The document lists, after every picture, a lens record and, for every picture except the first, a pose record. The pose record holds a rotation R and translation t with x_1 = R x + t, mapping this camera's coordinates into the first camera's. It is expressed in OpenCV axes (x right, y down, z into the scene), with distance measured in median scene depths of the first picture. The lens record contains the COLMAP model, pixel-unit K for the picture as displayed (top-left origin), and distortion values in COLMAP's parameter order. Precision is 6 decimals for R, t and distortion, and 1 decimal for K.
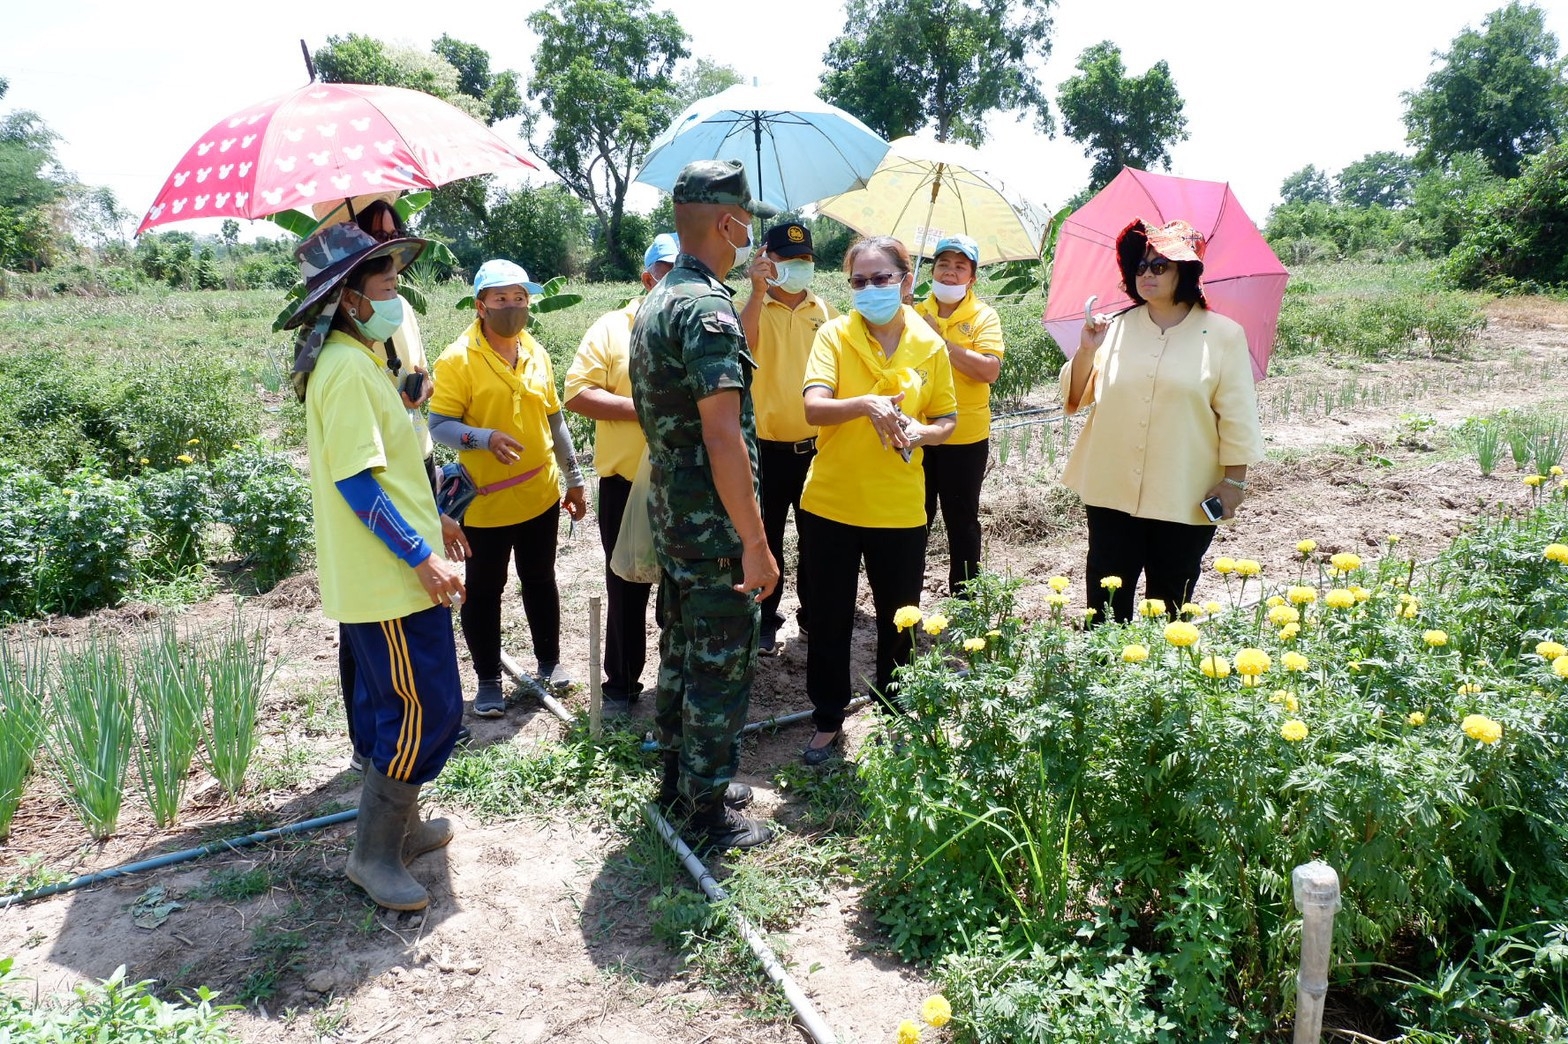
lens RADIAL K [[1097.6, 0, 784.0], [0, 1097.6, 522.0], [0, 0, 1]] dist [-0.036263, 0.023564]
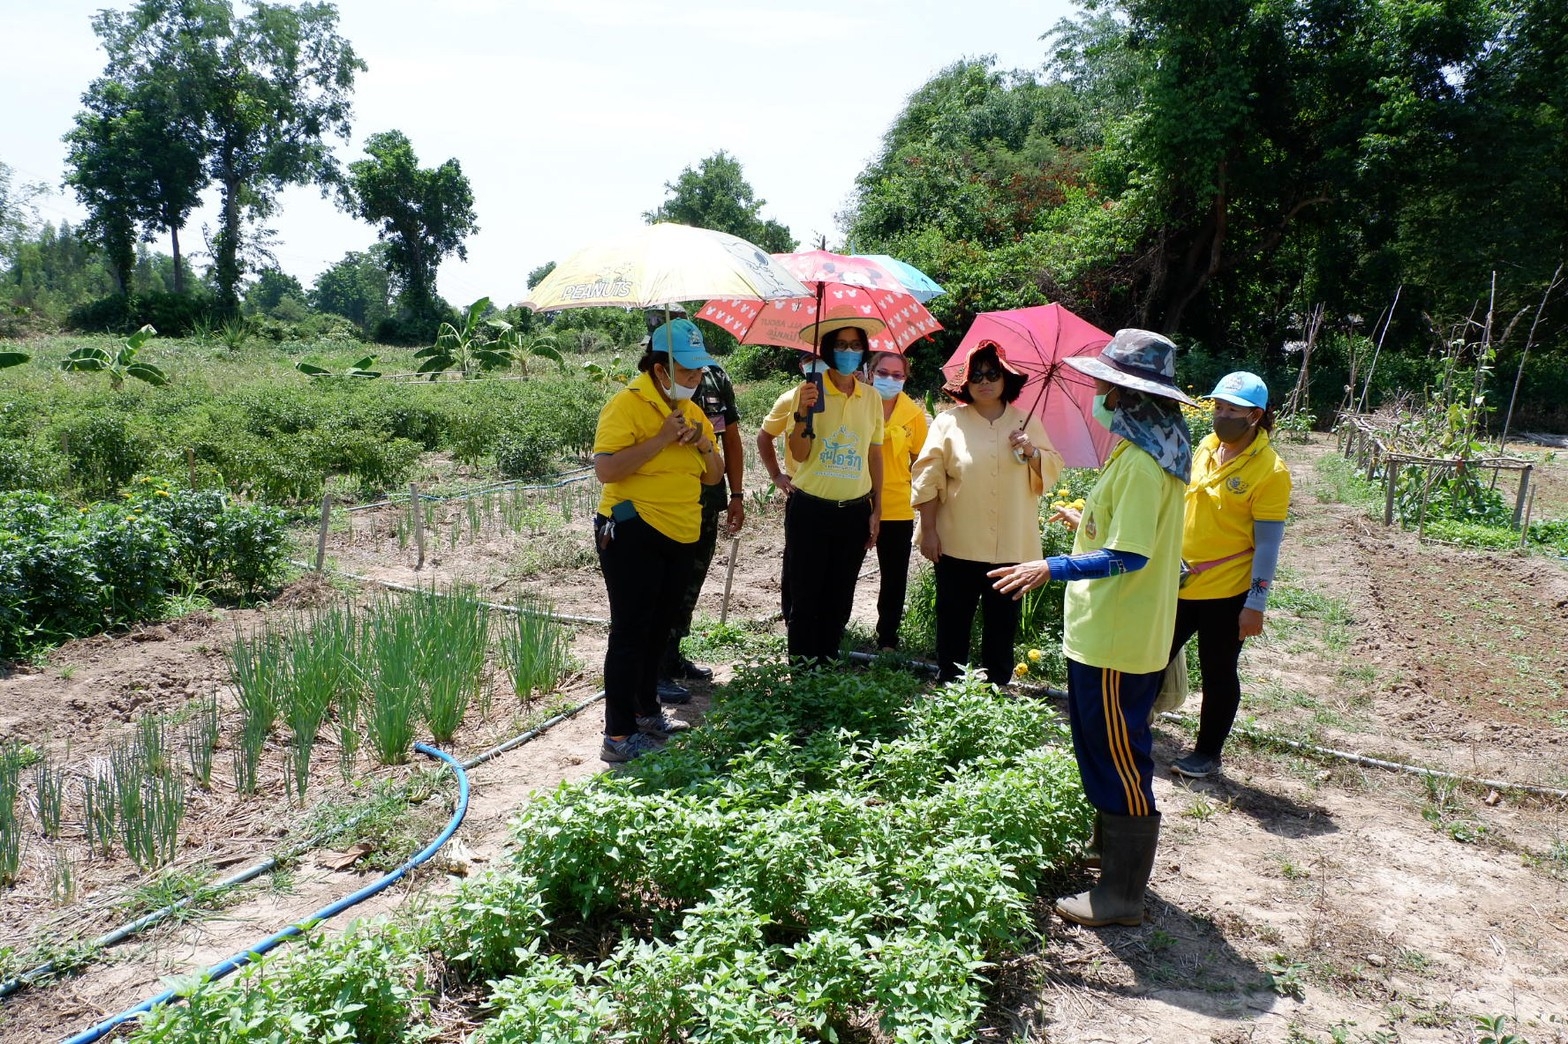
lens RADIAL K [[1137.4, 0, 782.8], [0, 1137.4, 490.6], [0, 0, 1]] dist [-0.025575, 0.004280]
pose [[0.790240, -0.022450, 0.612386, -0.226006], [0.085492, 0.993595, -0.073897, 0.023630], [-0.606805, 0.110751, 0.787097, -0.088213]]
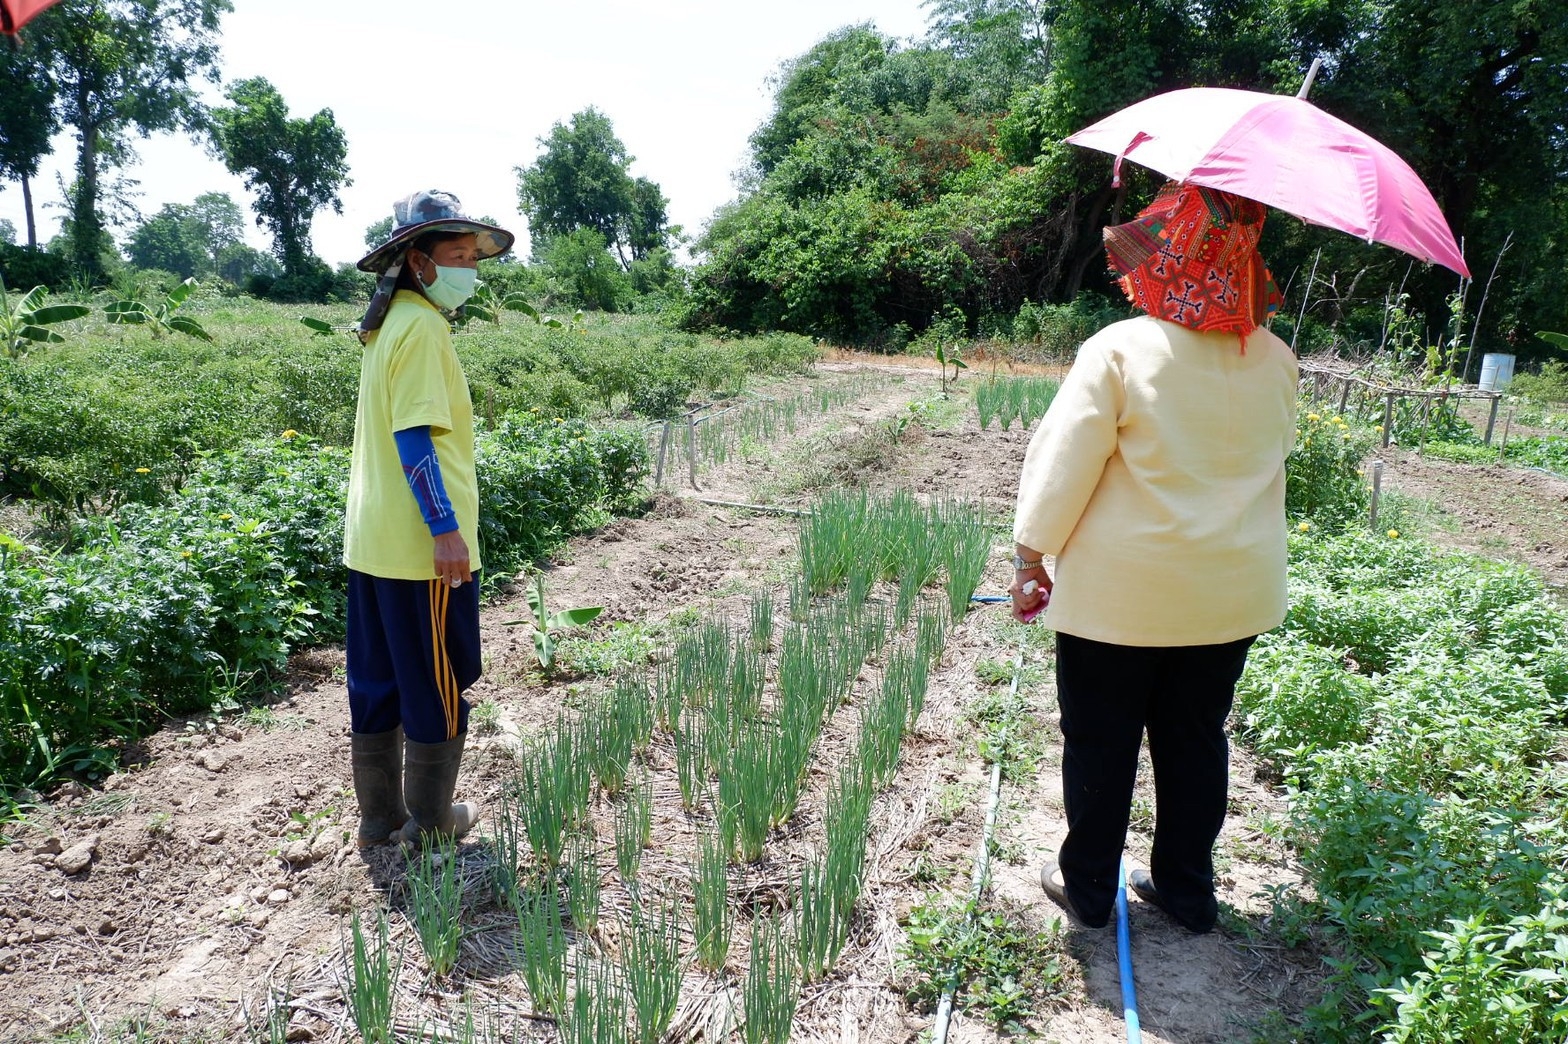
lens RADIAL K [[1137.4, 0, 782.8], [0, 1137.4, 490.6], [0, 0, 1]] dist [-0.025575, 0.004280]
pose [[0.687279, -0.062346, 0.723713, -0.406227], [0.114651, 0.993132, -0.023323, 0.025477], [-0.717288, 0.099004, 0.689707, -0.025976]]
